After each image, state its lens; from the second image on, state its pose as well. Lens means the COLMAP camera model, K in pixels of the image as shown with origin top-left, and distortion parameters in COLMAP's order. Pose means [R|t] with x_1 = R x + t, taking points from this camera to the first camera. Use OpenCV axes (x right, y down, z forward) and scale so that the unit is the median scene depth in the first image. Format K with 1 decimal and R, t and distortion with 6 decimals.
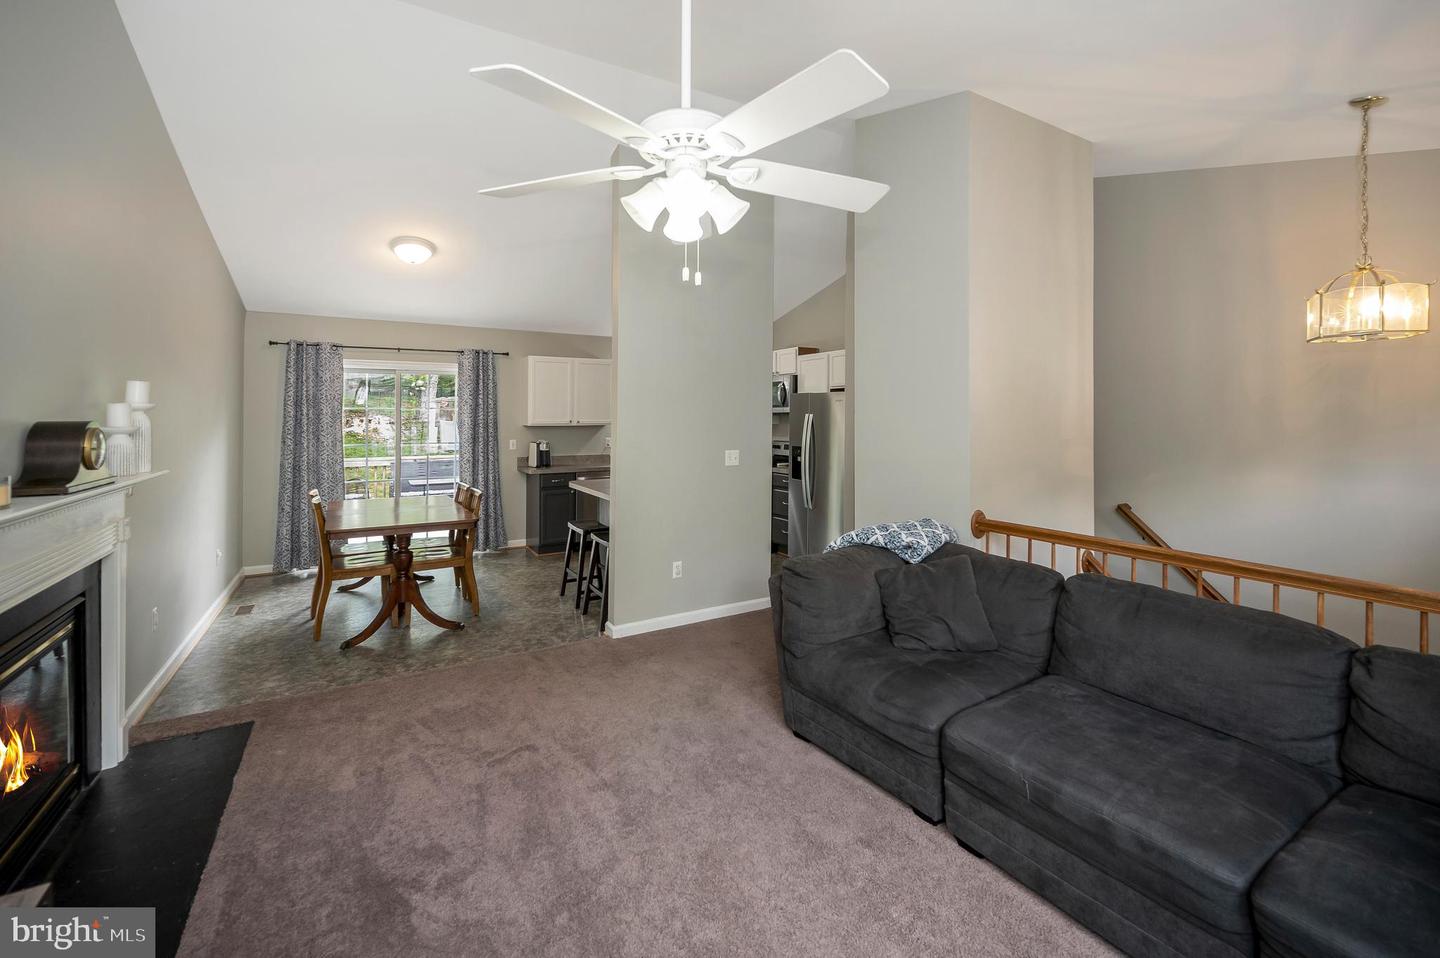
lens RADIAL K [[617.9, 0, 724.3], [0, 617.9, 410.0], [0, 0, 1]] dist [-0.002531, 0.000494]
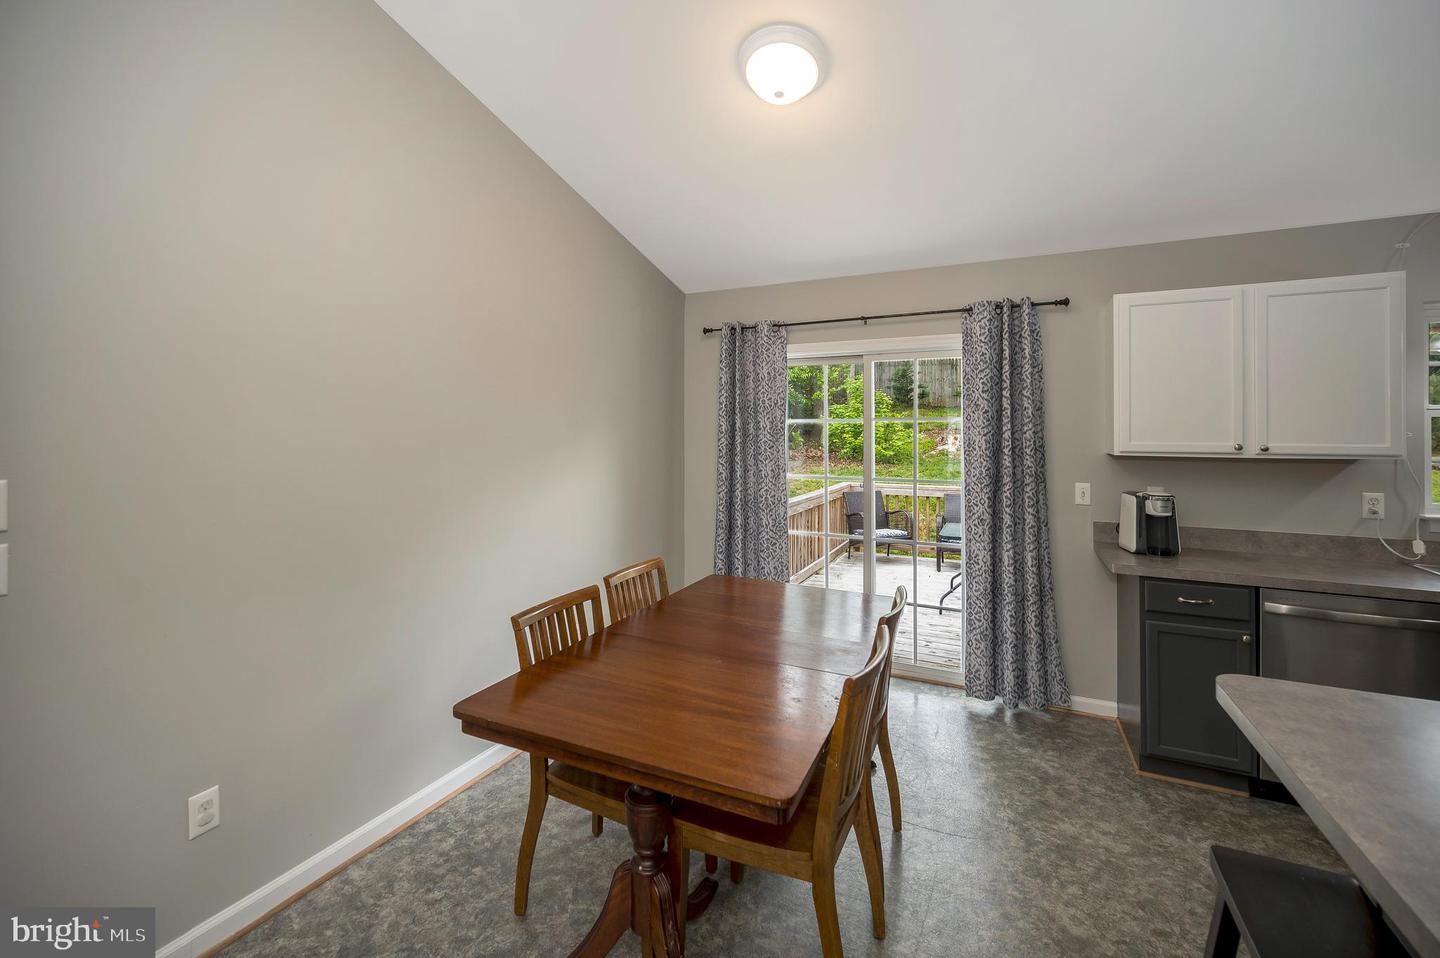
lens RADIAL K [[617.9, 0, 700.3], [0, 617.9, 421.2], [0, 0, 1]] dist [-0.002531, 0.000494]
pose [[0.535119, -0.009858, -0.844719, -0.104762], [0.008780, 0.999943, -0.006107, 0.001295], [0.844731, -0.004148, 0.535175, 0.521689]]
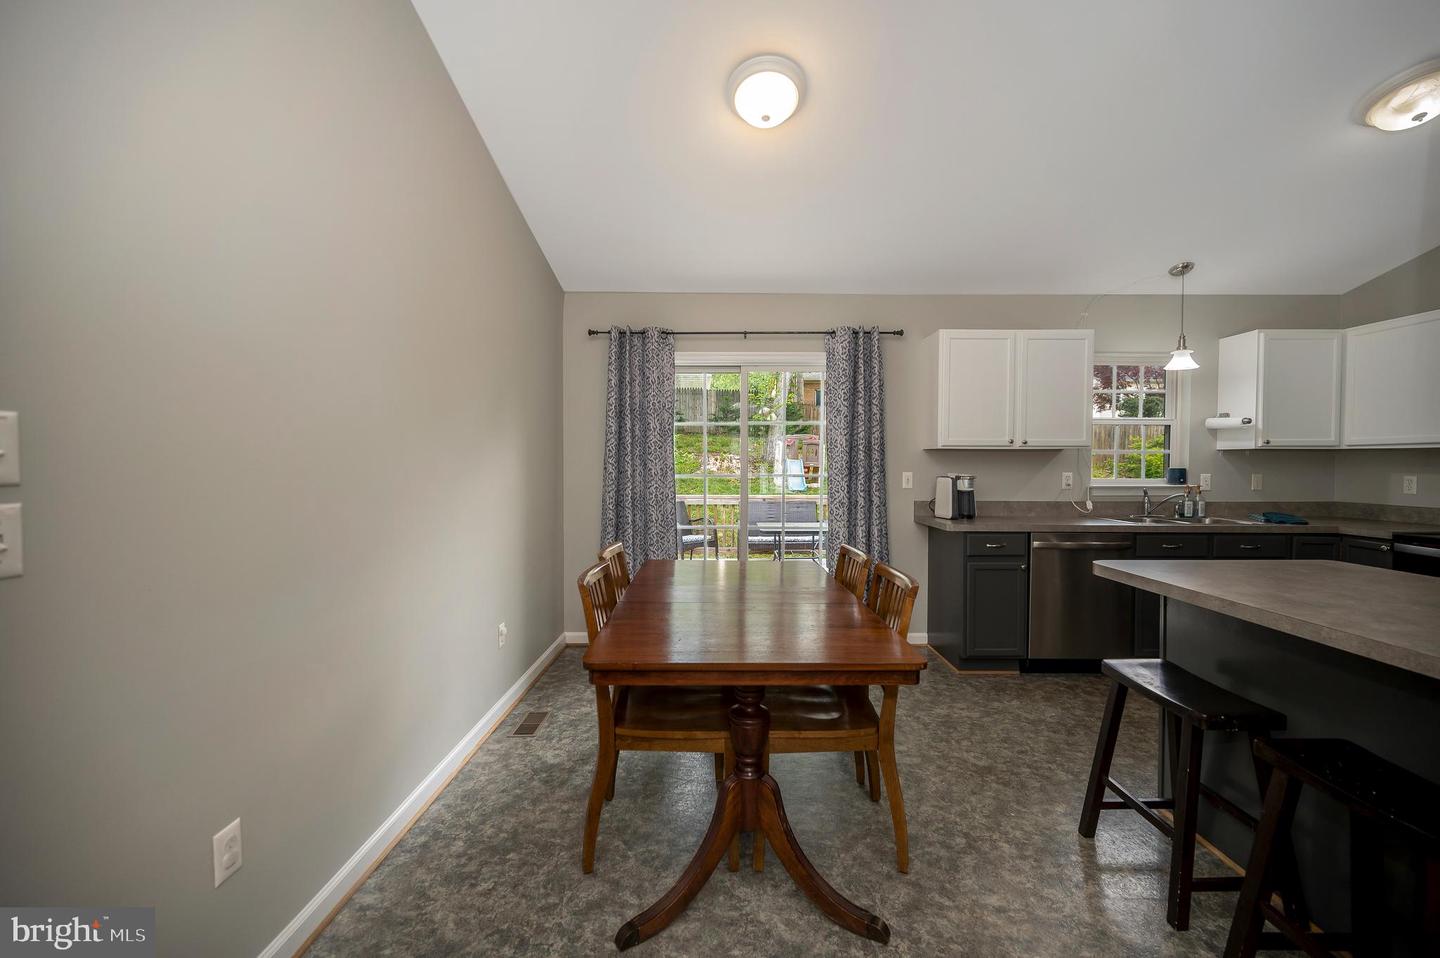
lens RADIAL K [[617.9, 0, 714.6], [0, 617.9, 470.0], [0, 0, 1]] dist [-0.002531, 0.000494]
pose [[0.857826, 0.011254, -0.513817, -0.197567], [0.002347, 0.999664, 0.025813, 0.030642], [0.513935, -0.023348, 0.857511, 0.382076]]
